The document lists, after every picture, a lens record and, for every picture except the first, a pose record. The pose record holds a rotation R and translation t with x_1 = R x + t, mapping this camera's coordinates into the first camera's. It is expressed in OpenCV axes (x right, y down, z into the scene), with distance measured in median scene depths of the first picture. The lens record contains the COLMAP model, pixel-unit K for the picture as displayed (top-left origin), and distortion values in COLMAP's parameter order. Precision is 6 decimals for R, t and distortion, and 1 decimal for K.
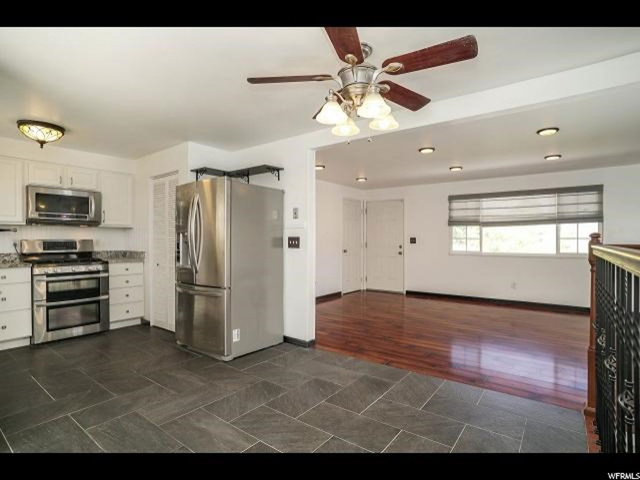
lens RADIAL K [[334.1, 0, 318.5], [0, 334.1, 241.7], [0, 0, 1]] dist [-0.068276, 0.032781]
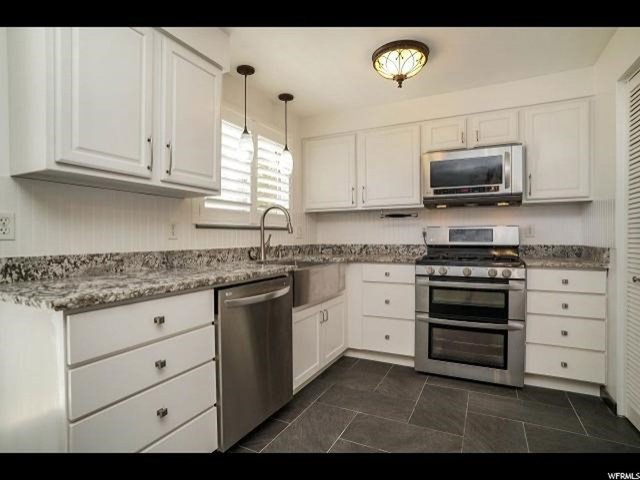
lens RADIAL K [[334.1, 0, 316.8], [0, 334.1, 241.6], [0, 0, 1]] dist [-0.068276, 0.032781]
pose [[0.179237, 0.009823, -0.983757, -0.178248], [-0.001939, 0.999952, 0.009631, 0.020570], [0.983804, 0.000181, 0.179247, 0.590945]]
